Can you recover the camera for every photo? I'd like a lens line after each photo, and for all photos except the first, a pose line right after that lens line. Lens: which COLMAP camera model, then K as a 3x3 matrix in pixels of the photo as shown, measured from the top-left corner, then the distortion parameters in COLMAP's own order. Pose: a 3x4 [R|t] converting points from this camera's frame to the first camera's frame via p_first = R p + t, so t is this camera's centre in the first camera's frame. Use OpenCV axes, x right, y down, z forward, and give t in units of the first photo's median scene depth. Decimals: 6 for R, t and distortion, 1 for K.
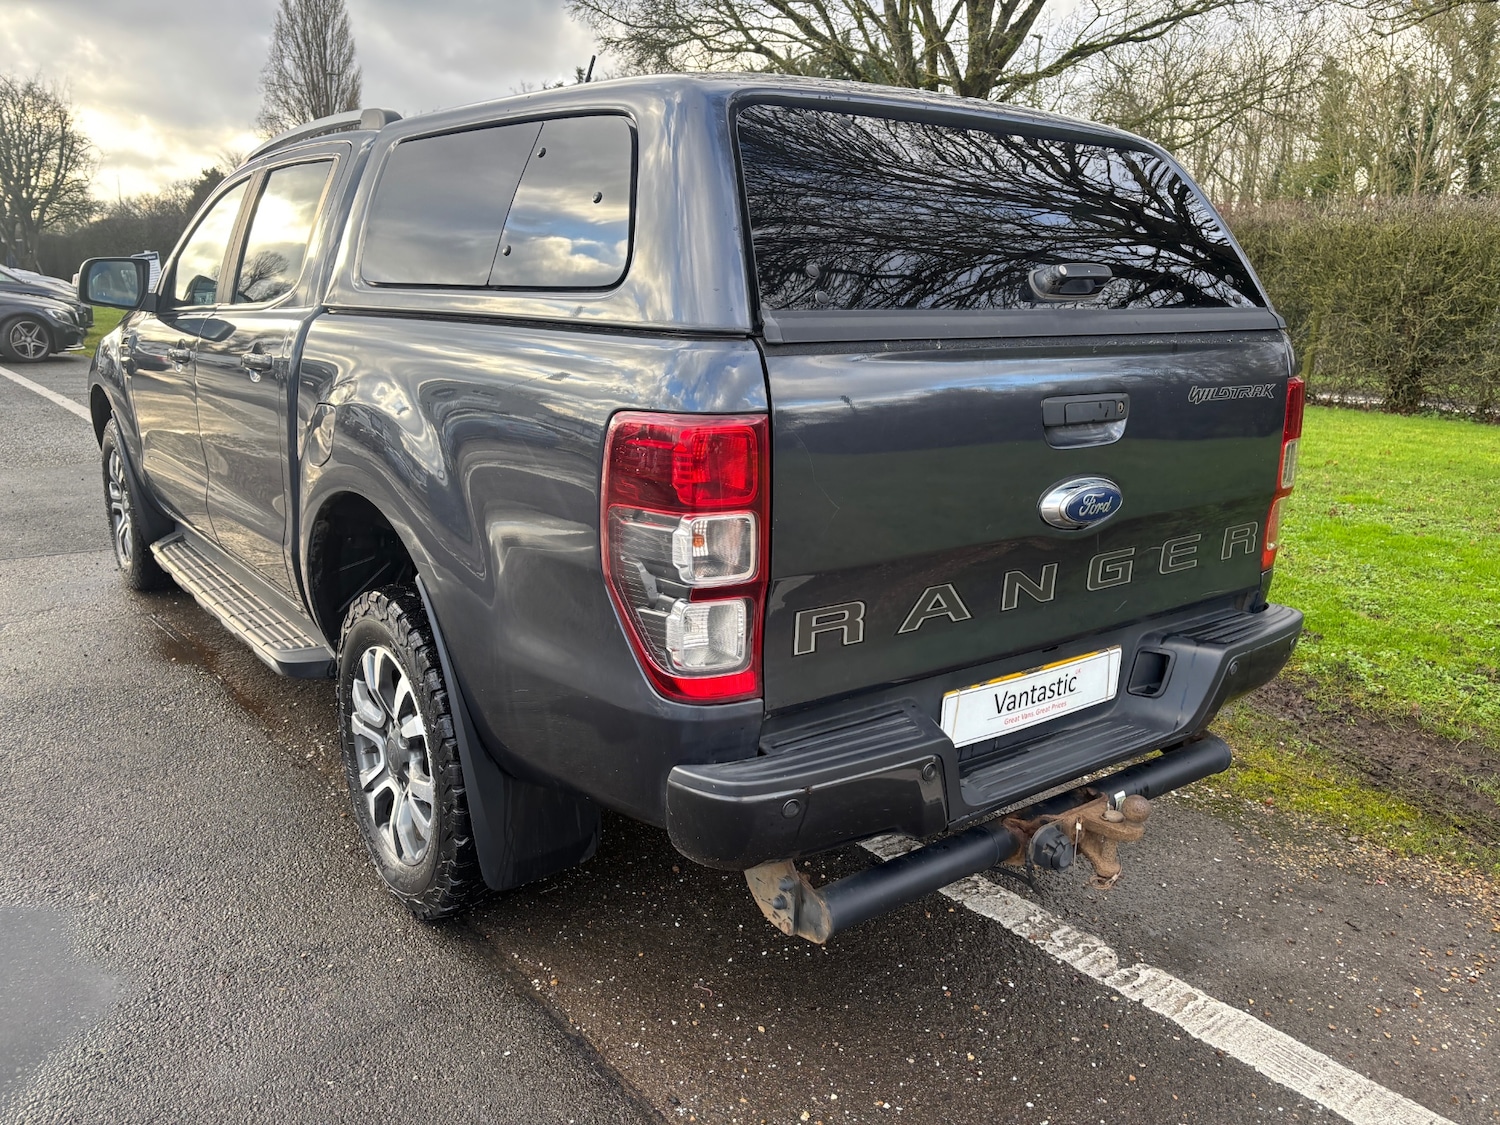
lens RADIAL K [[1114.9, 0, 748.7], [0, 1114.9, 574.3], [0, 0, 1]] dist [0.066013, -0.071136]
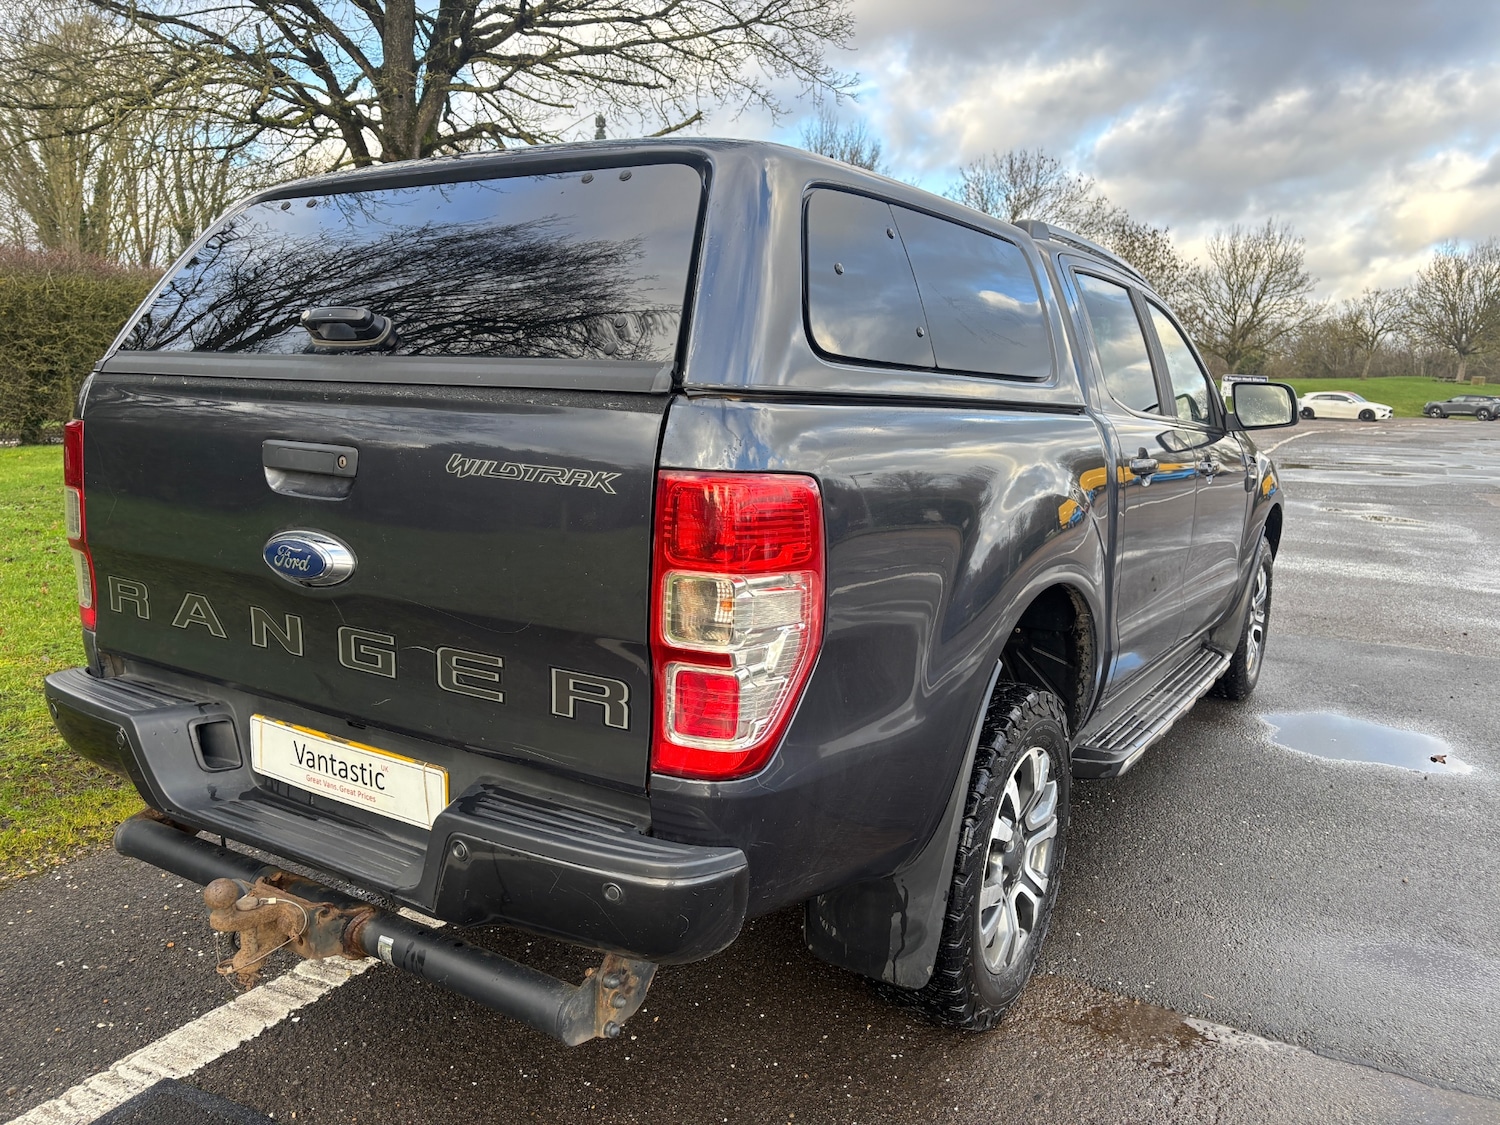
lens RADIAL K [[1114.9, 0, 754.0], [0, 1114.9, 577.7], [0, 0, 1]] dist [0.066013, -0.071136]
pose [[0.355316, 0.138021, -0.924500, 1.012872], [-0.264645, 0.963426, 0.042121, -0.144665], [0.896501, 0.229698, 0.378847, 0.765934]]
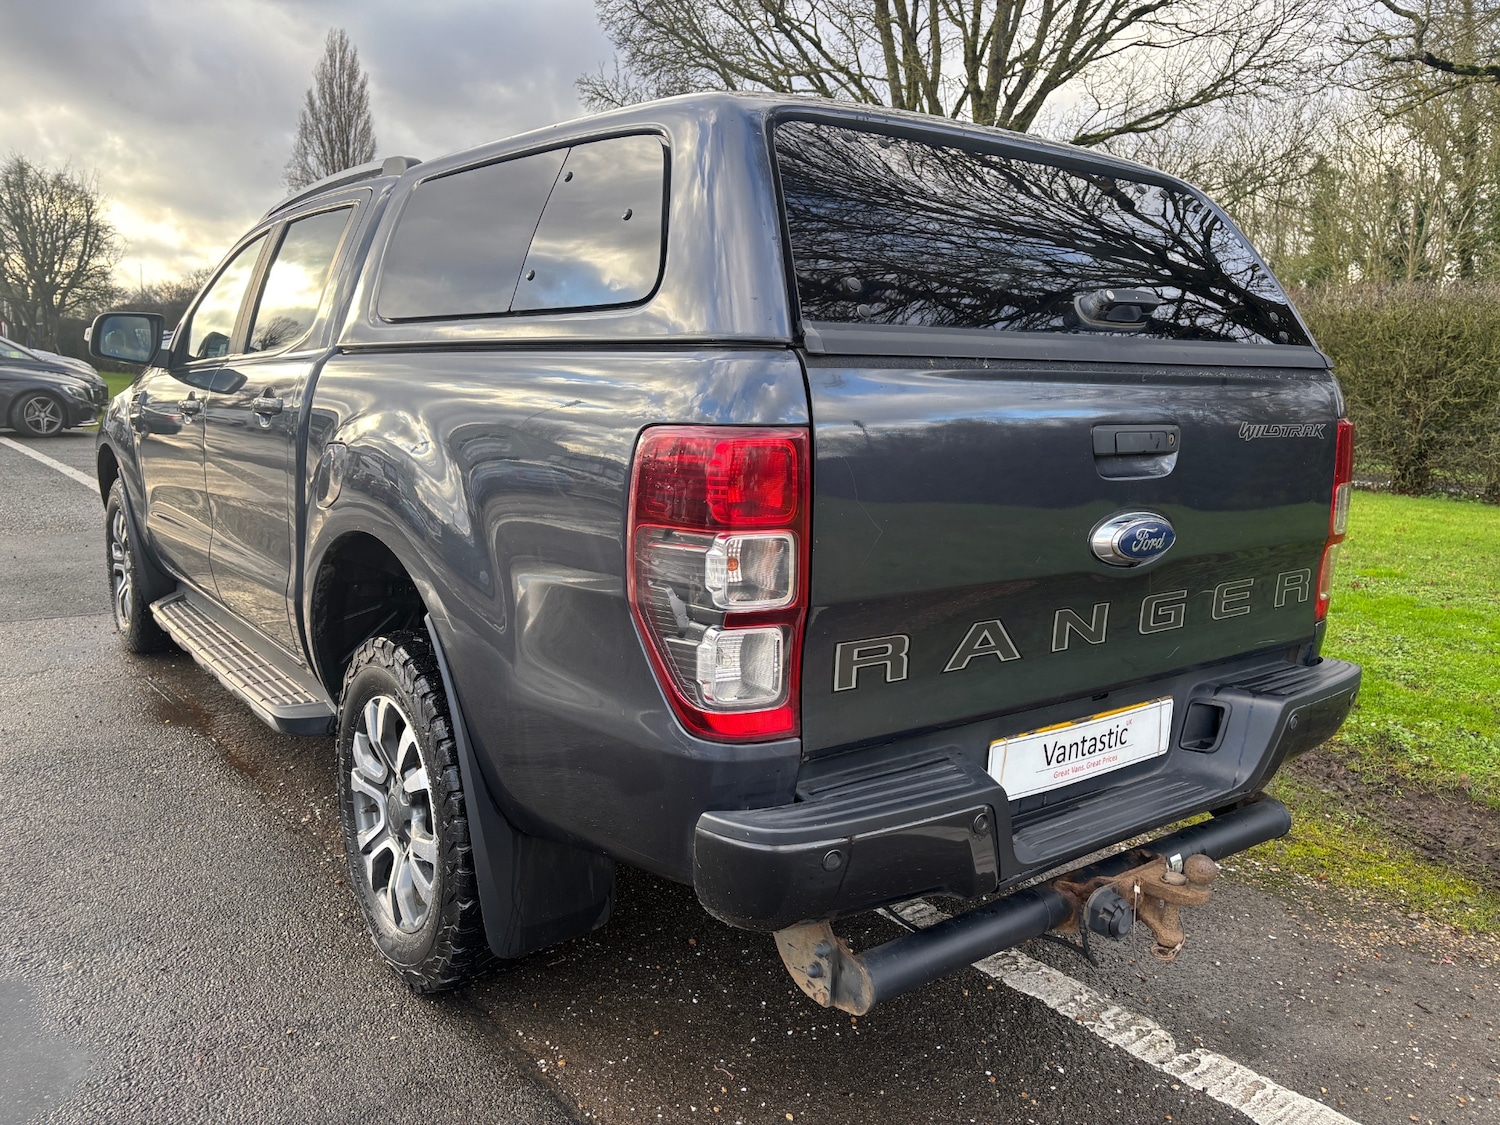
lens RADIAL K [[1114.9, 0, 749.7], [0, 1114.9, 562.9], [0, 0, 1]] dist [0.066013, -0.071136]
pose [[0.999981, 0.005714, -0.002472, -0.018051], [-0.005902, 0.996426, -0.084260, 0.029874], [0.001982, 0.084273, 0.996441, 0.046874]]
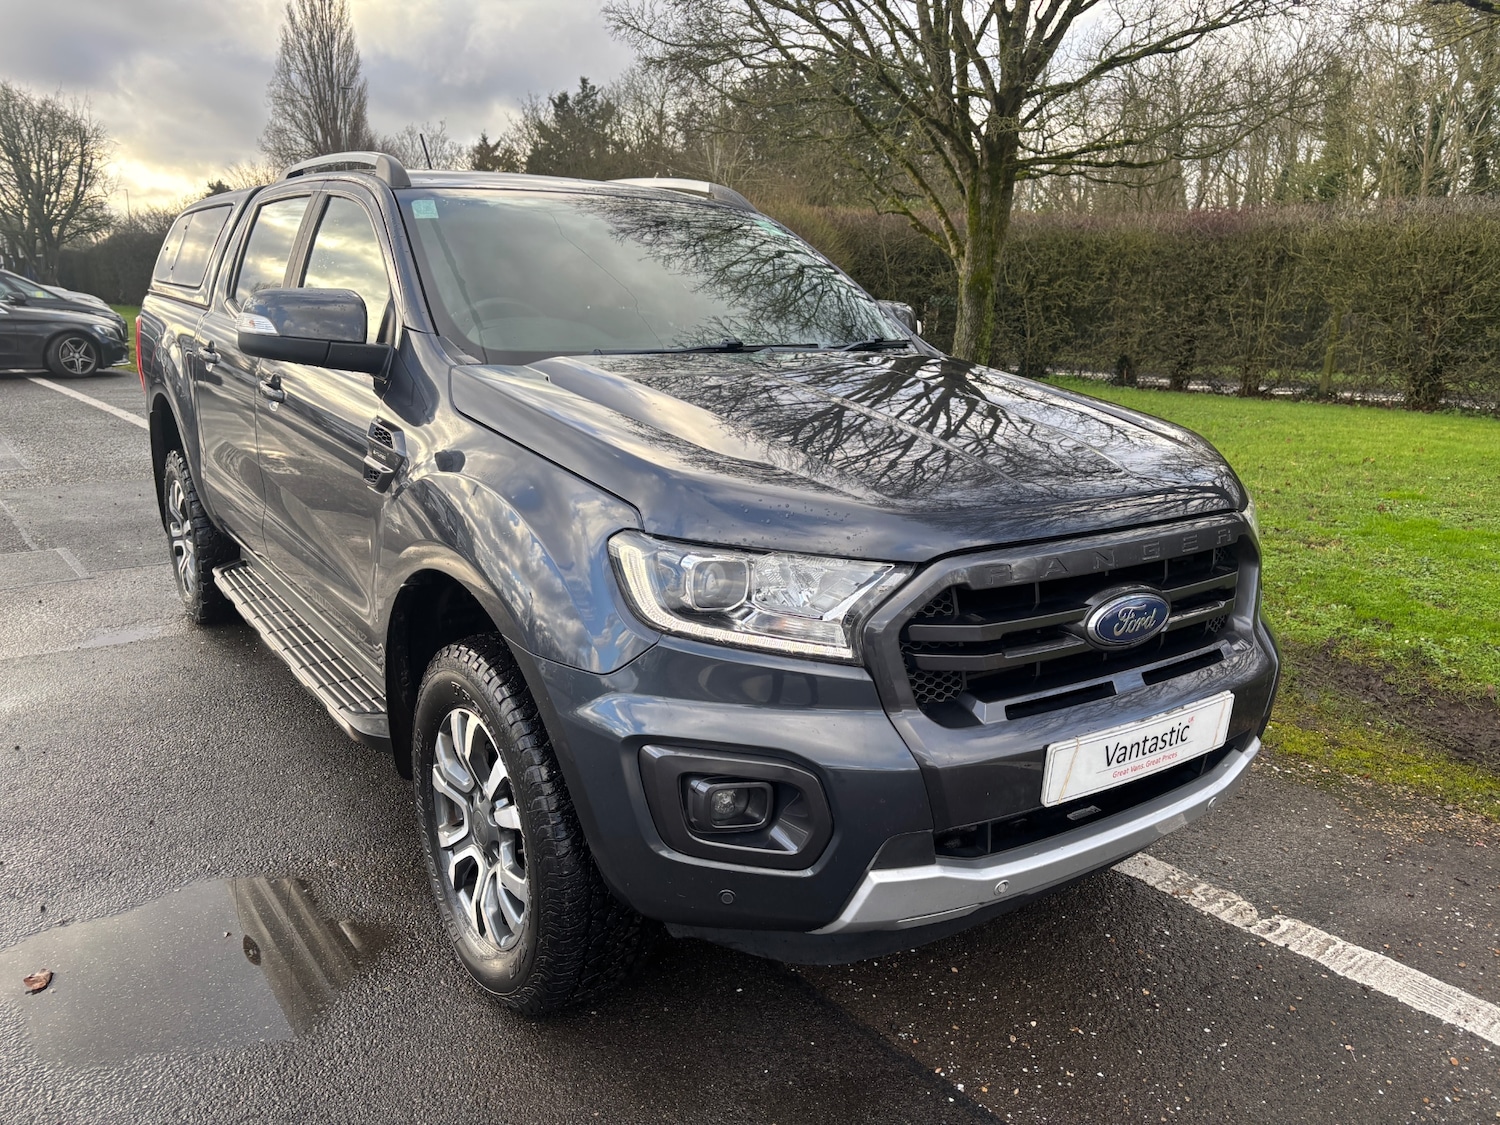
lens RADIAL K [[1114.9, 0, 742.6], [0, 1114.9, 573.6], [0, 0, 1]] dist [0.066013, -0.071136]
pose [[0.999910, -0.011343, -0.007187, -0.160385], [0.011313, 0.999927, -0.004235, 0.007669], [0.007235, 0.004153, 0.999965, -0.112065]]
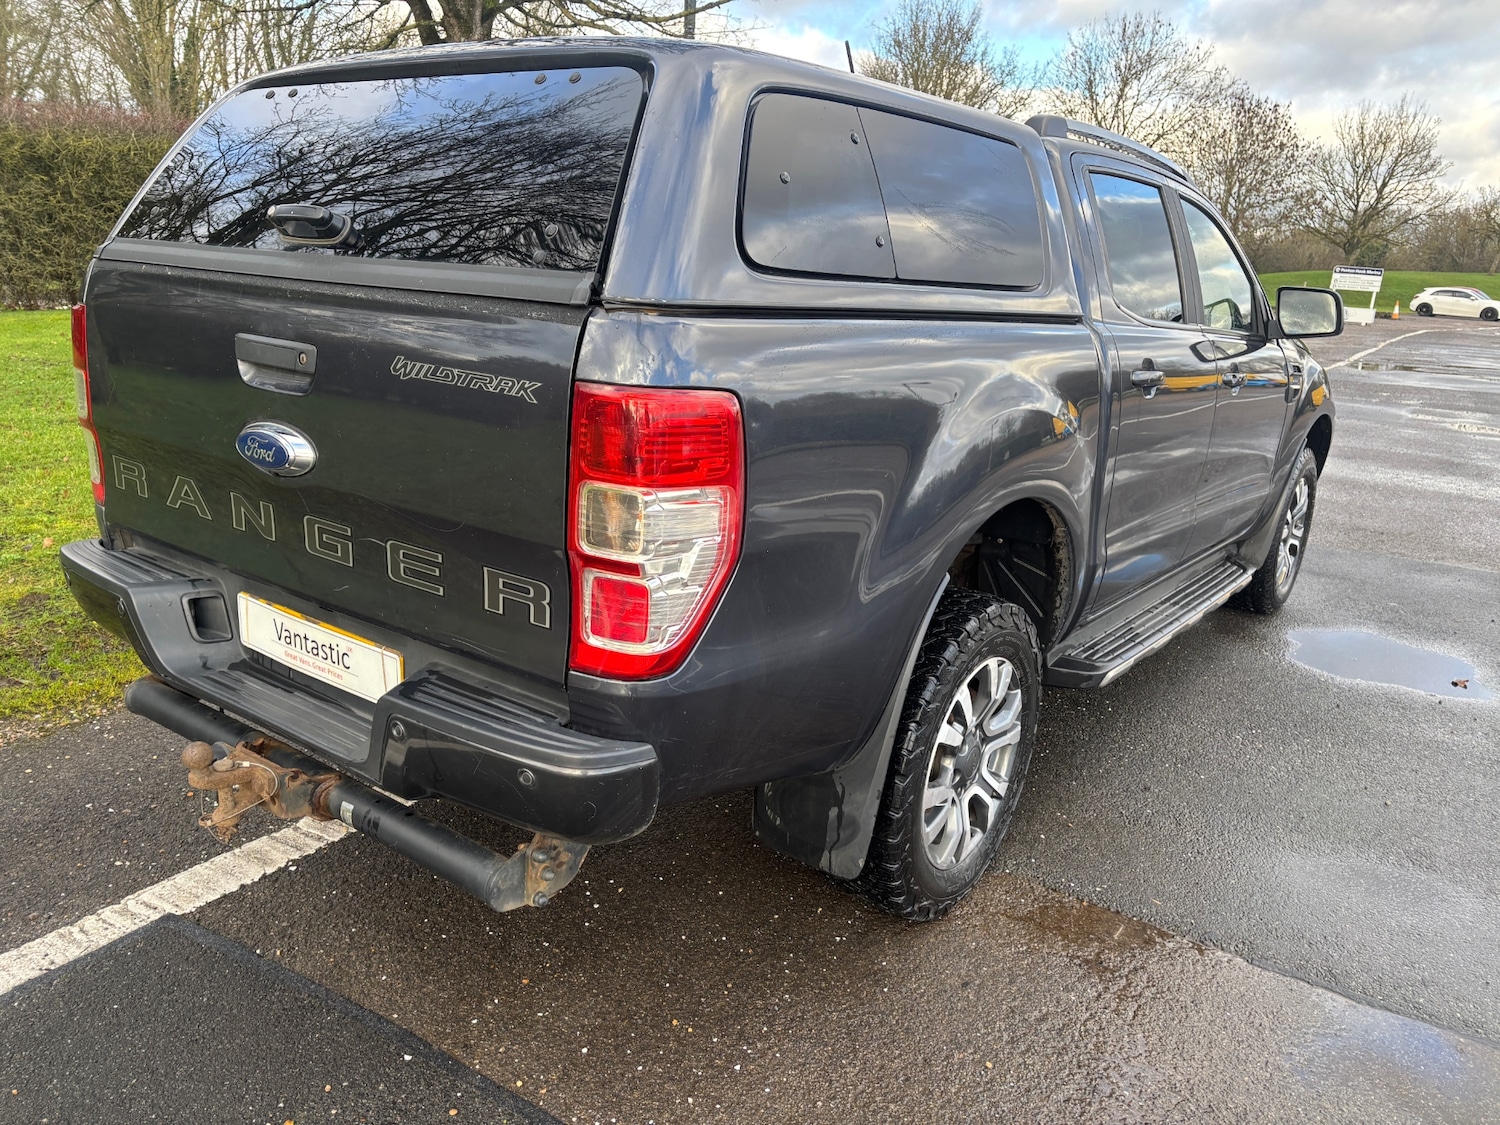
lens RADIAL K [[1114.9, 0, 751.0], [0, 1114.9, 577.4], [0, 0, 1]] dist [0.066013, -0.071136]
pose [[0.281308, 0.247374, -0.927185, 1.060576], [-0.297579, 0.941060, 0.160790, -0.187635], [0.912311, 0.230680, 0.338341, 0.836317]]
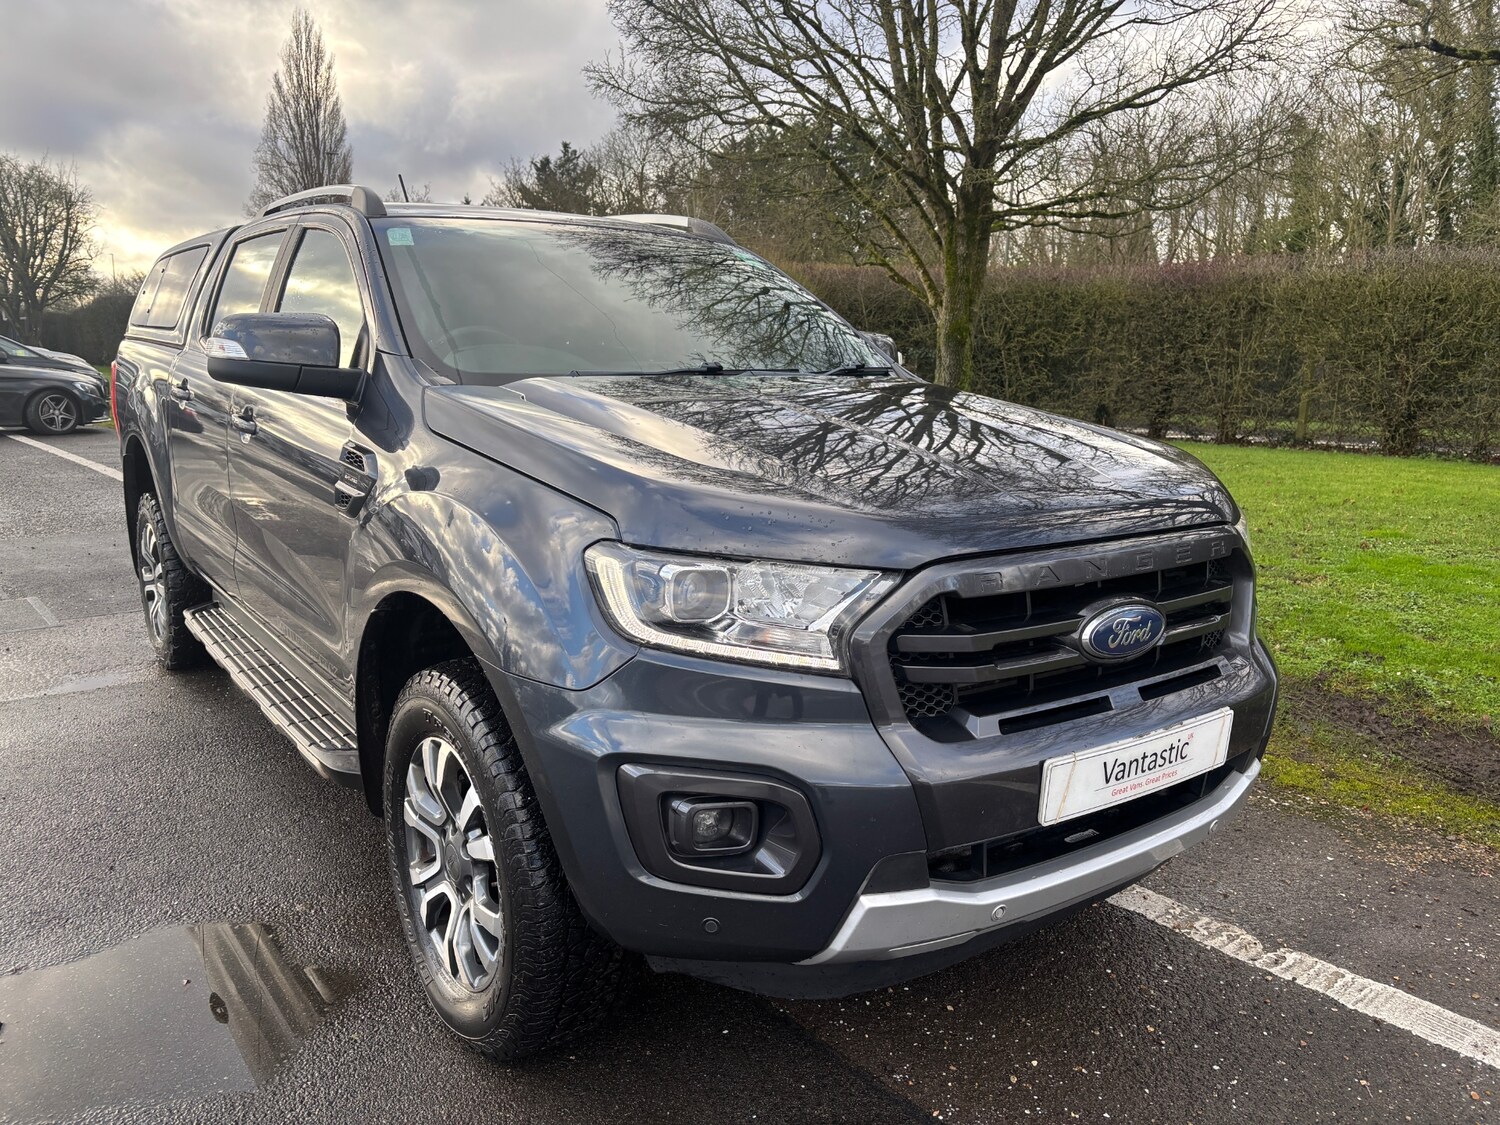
lens RADIAL K [[1114.9, 0, 736.8], [0, 1114.9, 572.7], [0, 0, 1]] dist [0.066013, -0.071136]
pose [[0.999767, -0.021306, 0.003402, -0.159898], [0.021460, 0.998293, -0.054325, 0.034979], [-0.002239, 0.054385, 0.998518, -0.085856]]
